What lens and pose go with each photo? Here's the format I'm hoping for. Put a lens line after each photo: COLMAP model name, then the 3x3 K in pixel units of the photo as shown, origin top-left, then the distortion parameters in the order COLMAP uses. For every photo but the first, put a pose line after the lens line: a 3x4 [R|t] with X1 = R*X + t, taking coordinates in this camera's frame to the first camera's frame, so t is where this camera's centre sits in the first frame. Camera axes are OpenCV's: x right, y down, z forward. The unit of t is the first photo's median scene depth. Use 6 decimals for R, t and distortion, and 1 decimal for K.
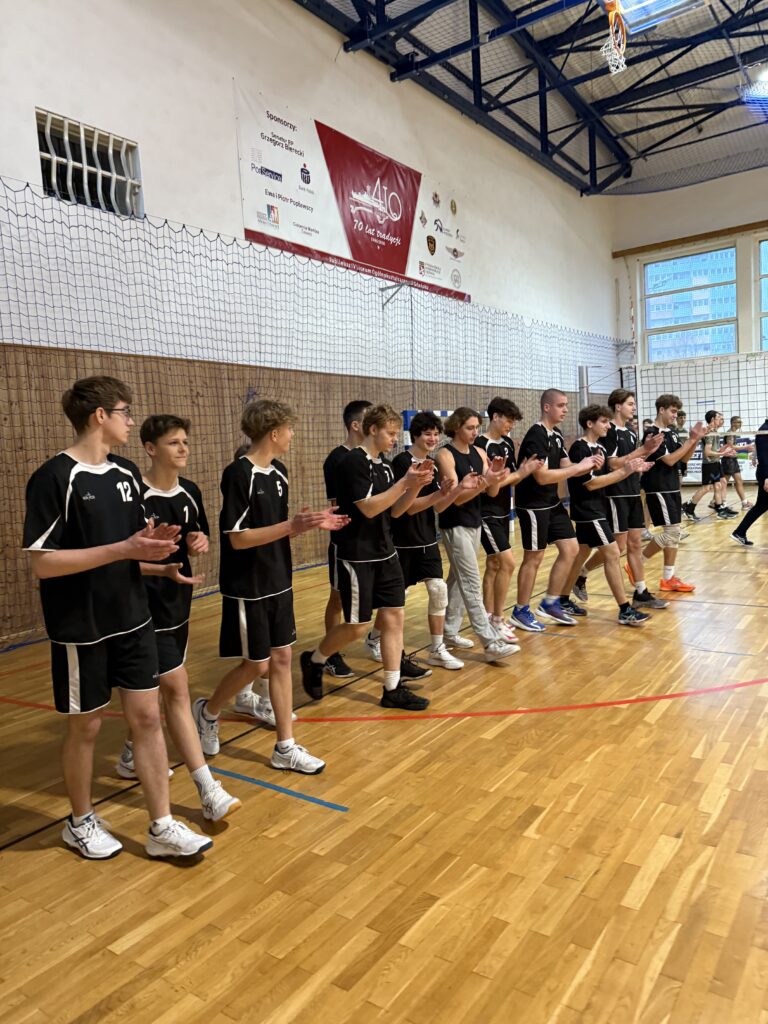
lens RADIAL K [[724.2, 0, 389.3], [0, 724.2, 517.6], [0, 0, 1]] dist [0.057812, -0.070771]
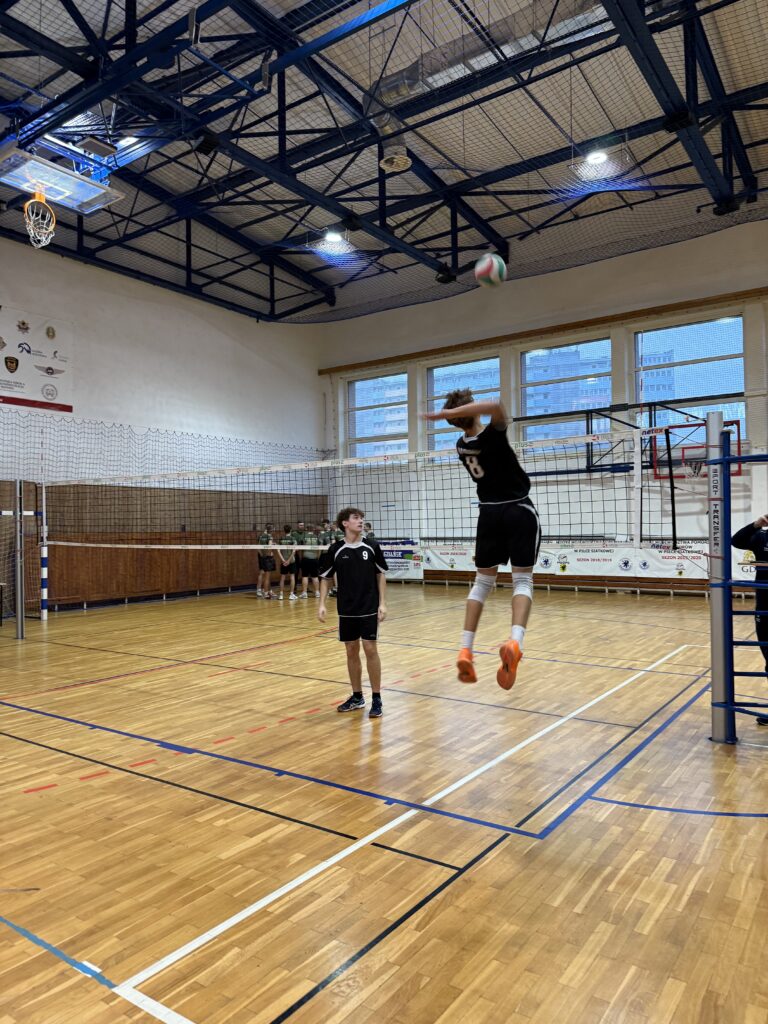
lens RADIAL K [[724.2, 0, 386.2], [0, 724.2, 511.7], [0, 0, 1]] dist [0.057812, -0.070771]
pose [[0.999039, 0.043491, -0.005360, 0.562819], [-0.043819, 0.992233, -0.116419, -0.028935], [0.000255, 0.116542, 0.993186, -0.102267]]
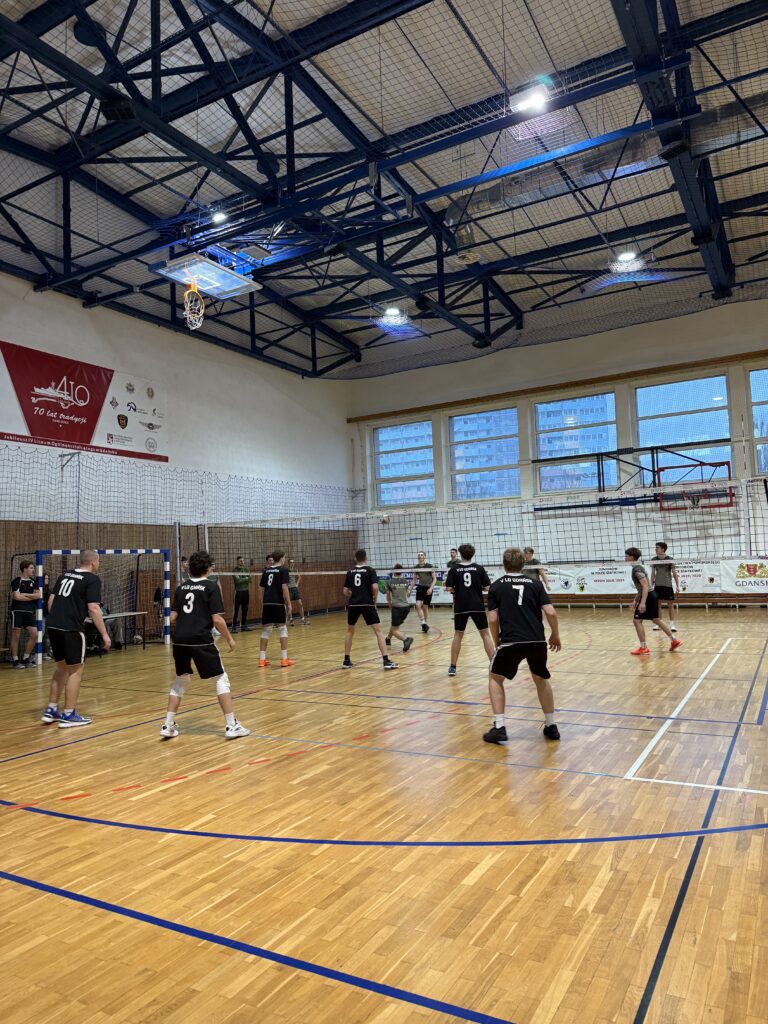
lens RADIAL K [[724.2, 0, 389.2], [0, 724.2, 519.0], [0, 0, 1]] dist [0.057812, -0.070771]
pose [[0.995821, 0.022246, 0.088570, 0.357984], [-0.007943, 0.987299, -0.158676, 0.003551], [-0.090975, 0.157309, 0.983350, -0.259597]]
